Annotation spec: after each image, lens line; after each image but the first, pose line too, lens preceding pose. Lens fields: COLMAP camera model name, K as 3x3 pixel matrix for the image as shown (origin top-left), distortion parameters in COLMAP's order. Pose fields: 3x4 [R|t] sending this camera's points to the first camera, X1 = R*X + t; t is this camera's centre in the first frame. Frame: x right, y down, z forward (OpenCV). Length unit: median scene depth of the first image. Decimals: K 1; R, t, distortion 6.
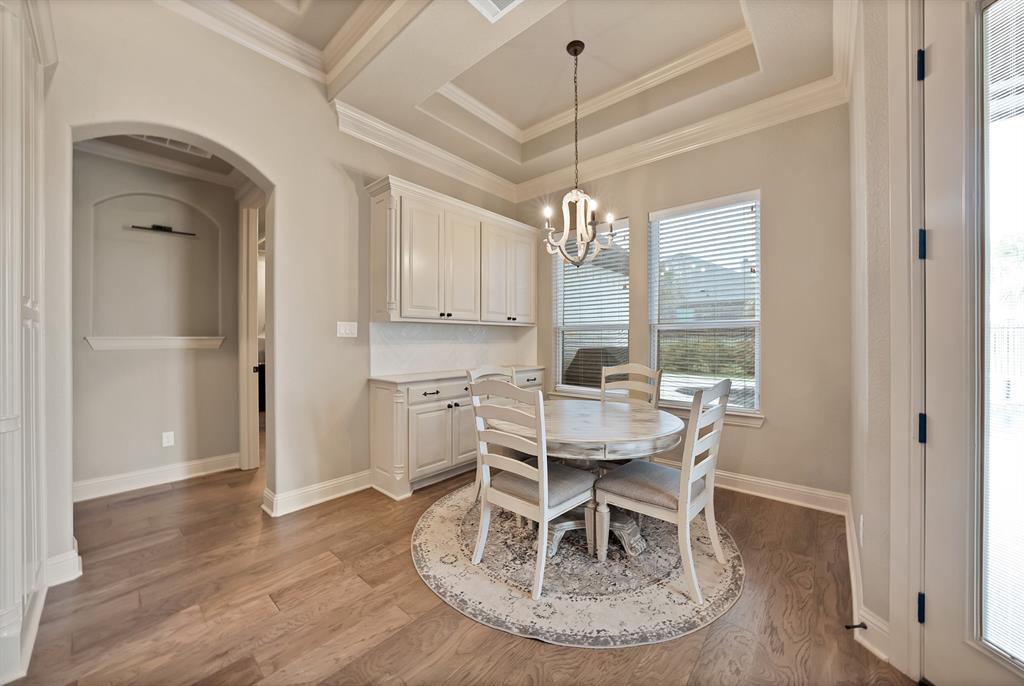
lens RADIAL K [[364.8, 0, 506.4], [0, 364.8, 337.5], [0, 0, 1]] dist [-0.011727, 0.000145]
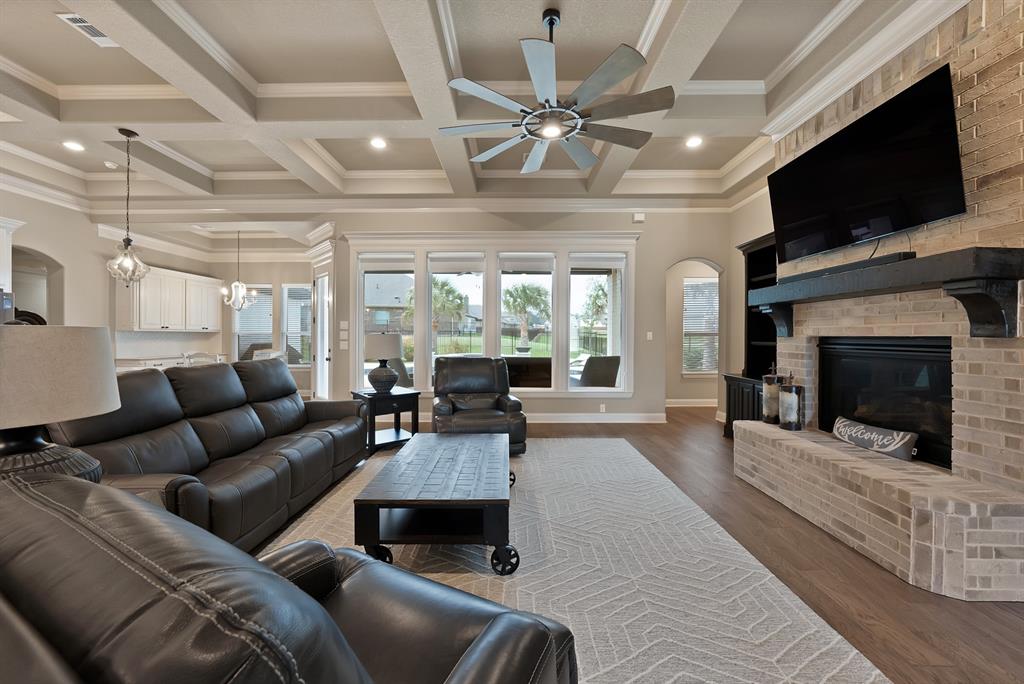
lens RADIAL K [[377.2, 0, 514.0], [0, 377.2, 340.0], [0, 0, 1]] dist [-0.015421, 0.000033]
pose [[0.753481, -0.003741, 0.657459, -0.064979], [-0.003830, 0.999942, 0.010079, -0.020268], [-0.657458, -0.010112, 0.753423, -1.914135]]
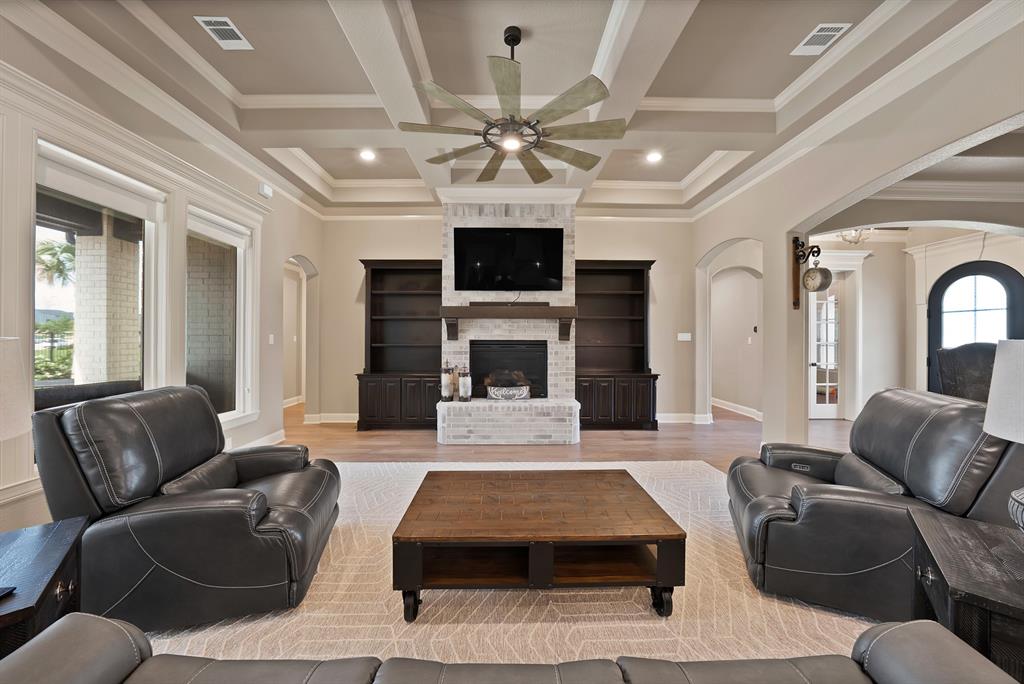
lens RADIAL K [[373.4, 0, 501.8], [0, 373.4, 337.9], [0, 0, 1]] dist [-0.015860, 0.000292]
pose [[-0.670024, -0.001278, 0.742338, -0.074993], [-0.002627, 0.999996, -0.000649, -0.031174], [-0.742335, -0.002385, -0.670025, -0.633340]]
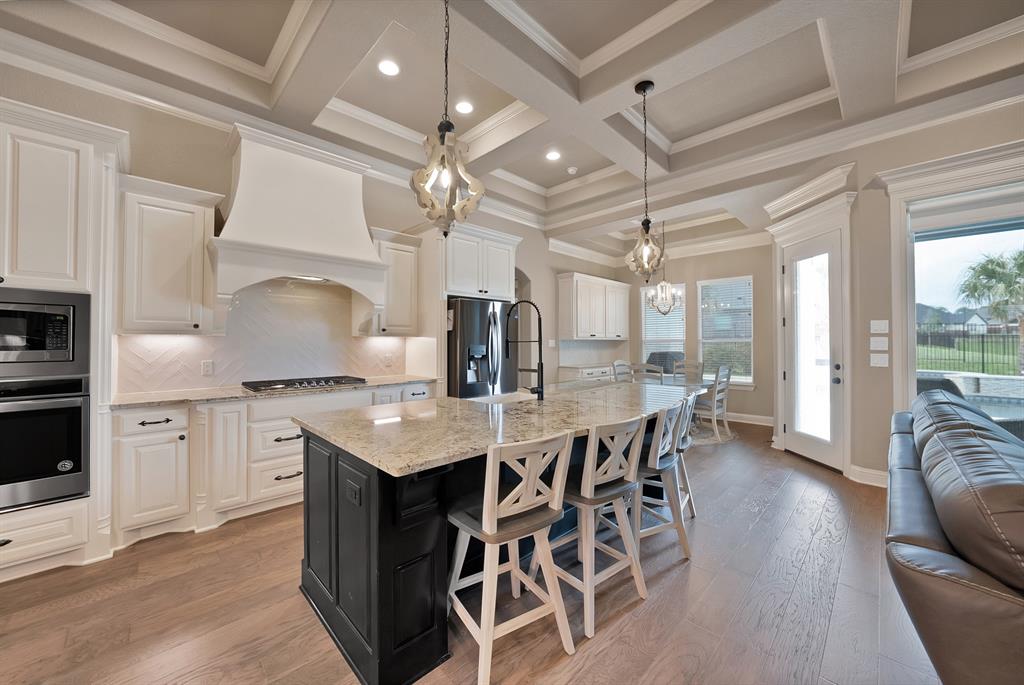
lens RADIAL K [[378.5, 0, 511.3], [0, 378.5, 338.9], [0, 0, 1]] dist [-0.009549, 0.000040]
pose [[0.998211, -0.000444, -0.059782, -0.506028], [-0.000157, 0.999949, -0.010052, -0.023564], [0.059784, 0.010044, 0.998161, -1.137606]]
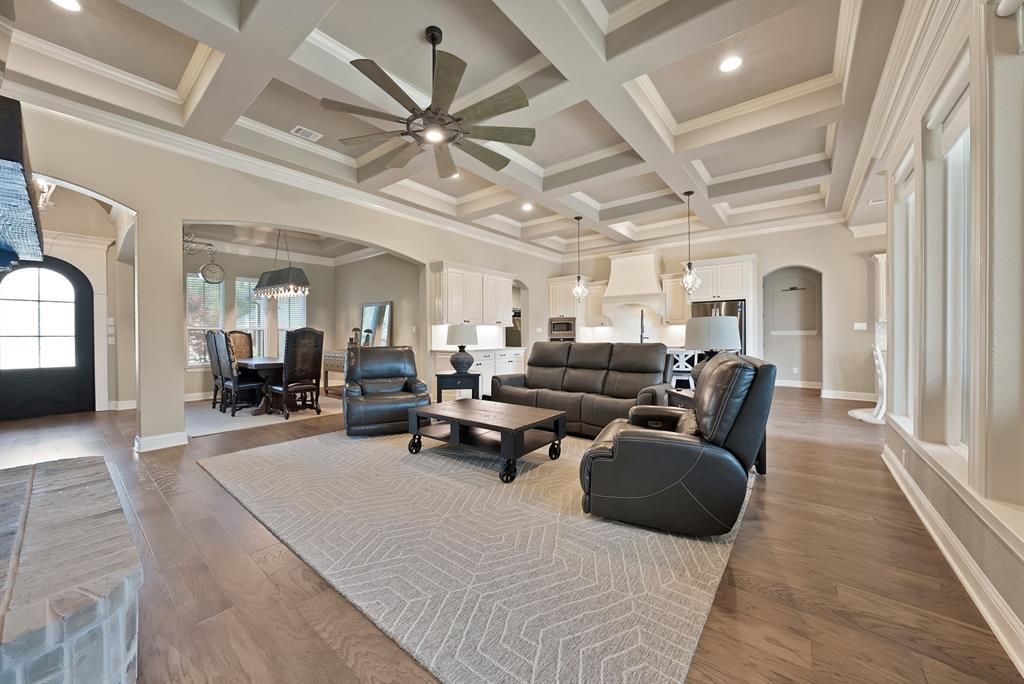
lens RADIAL K [[373.4, 0, 501.8], [0, 373.4, 337.9], [0, 0, 1]] dist [-0.015860, 0.000292]
pose [[0.041736, 0.007312, -0.999102, 1.562418], [0.006879, 0.999947, 0.007605, 0.018538], [0.999105, -0.007190, 0.041683, -1.159330]]
